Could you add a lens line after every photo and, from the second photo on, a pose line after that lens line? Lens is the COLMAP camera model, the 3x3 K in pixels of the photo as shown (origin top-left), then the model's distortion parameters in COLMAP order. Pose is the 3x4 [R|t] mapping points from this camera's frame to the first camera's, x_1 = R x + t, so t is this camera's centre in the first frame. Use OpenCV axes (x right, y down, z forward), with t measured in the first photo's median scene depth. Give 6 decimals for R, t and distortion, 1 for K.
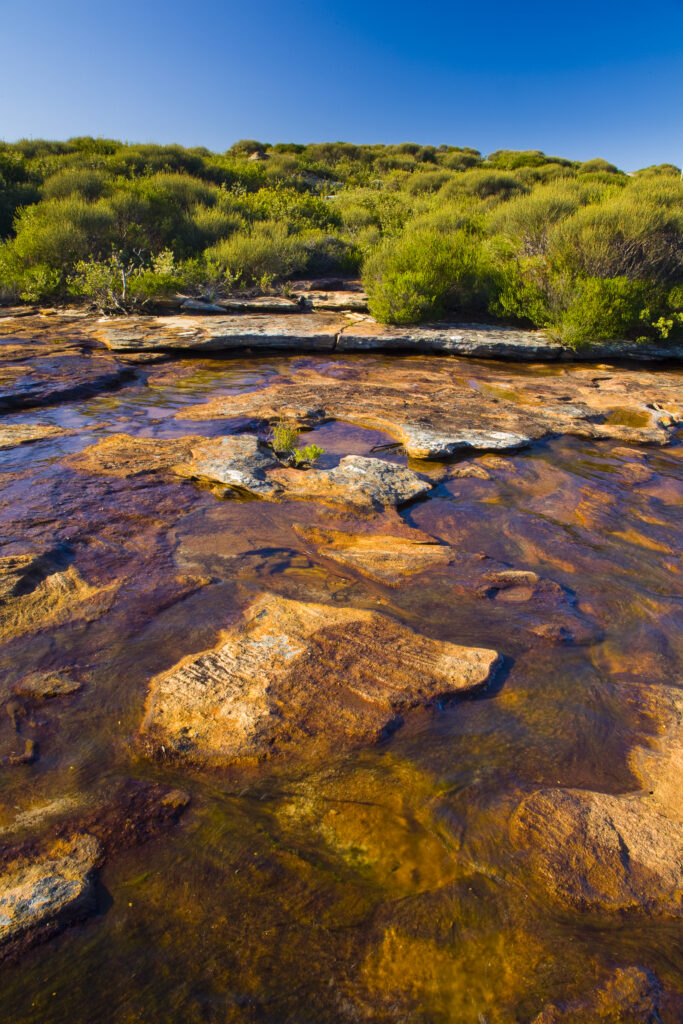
lens RADIAL K [[697.9, 0, 335.5], [0, 697.9, 513.8], [0, 0, 1]] dist [-0.122581, 0.065789]
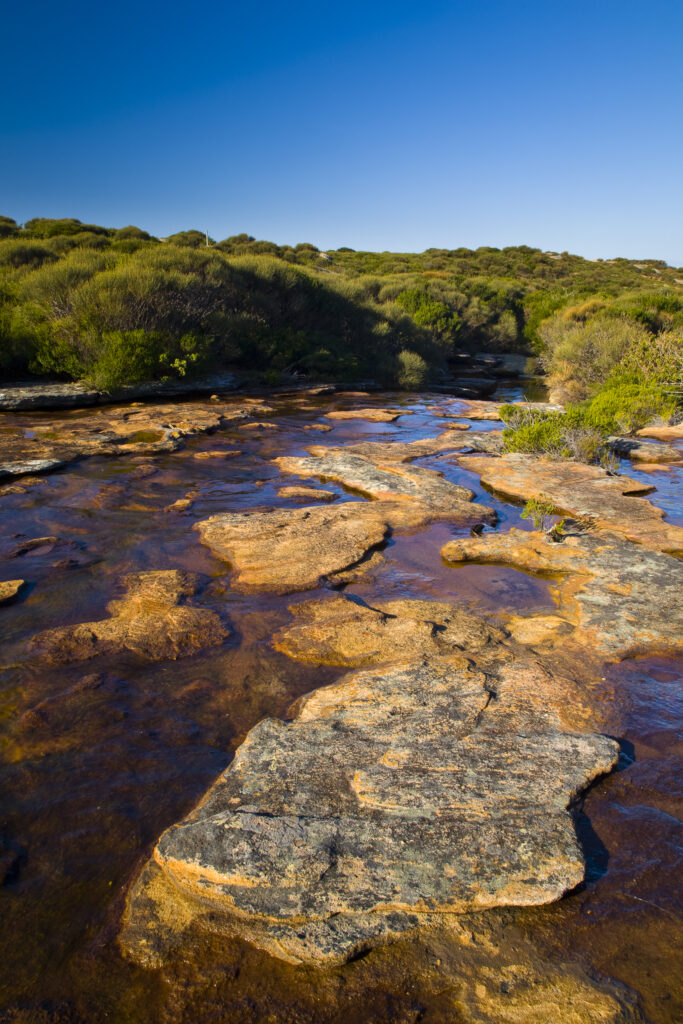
lens RADIAL K [[697.9, 0, 335.5], [0, 697.9, 513.8], [0, 0, 1]] dist [-0.122581, 0.065789]
pose [[0.827528, -0.181732, 0.531198, 0.012485], [0.225095, 0.974182, -0.017380, 0.072810], [-0.514325, 0.133952, 0.847070, -0.175023]]
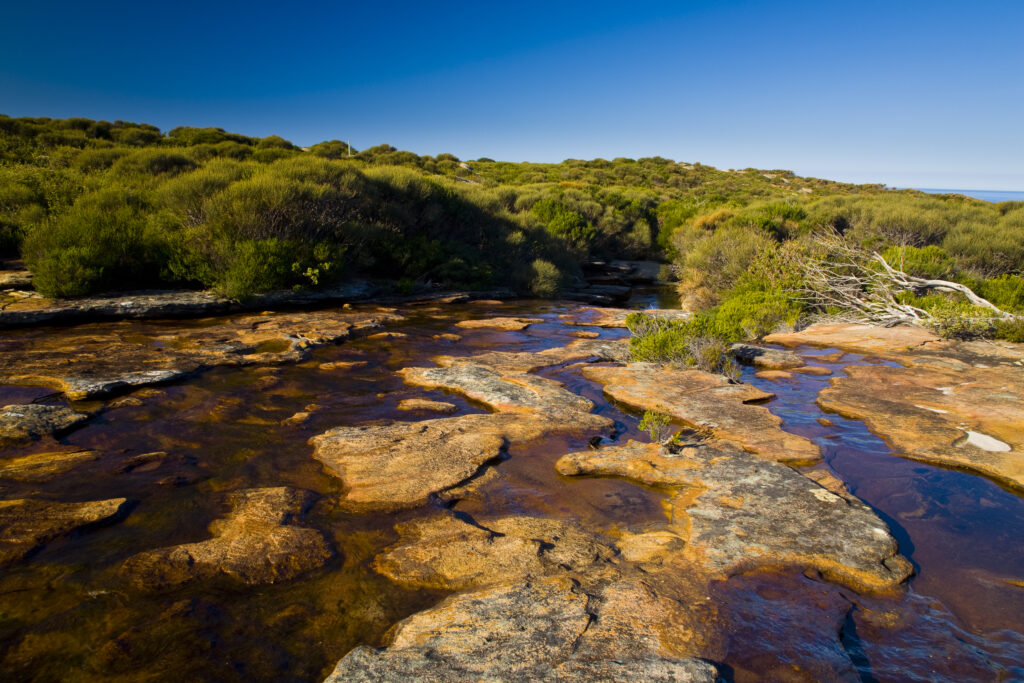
lens RADIAL K [[697.9, 0, 512.0], [0, 697.9, 341.5], [0, 0, 1]] dist [-0.122581, 0.065789]
pose [[0.798750, -0.124520, 0.588637, 0.029272], [0.234005, 0.965615, -0.113267, 0.070881], [-0.554292, 0.228216, 0.800423, -0.187298]]
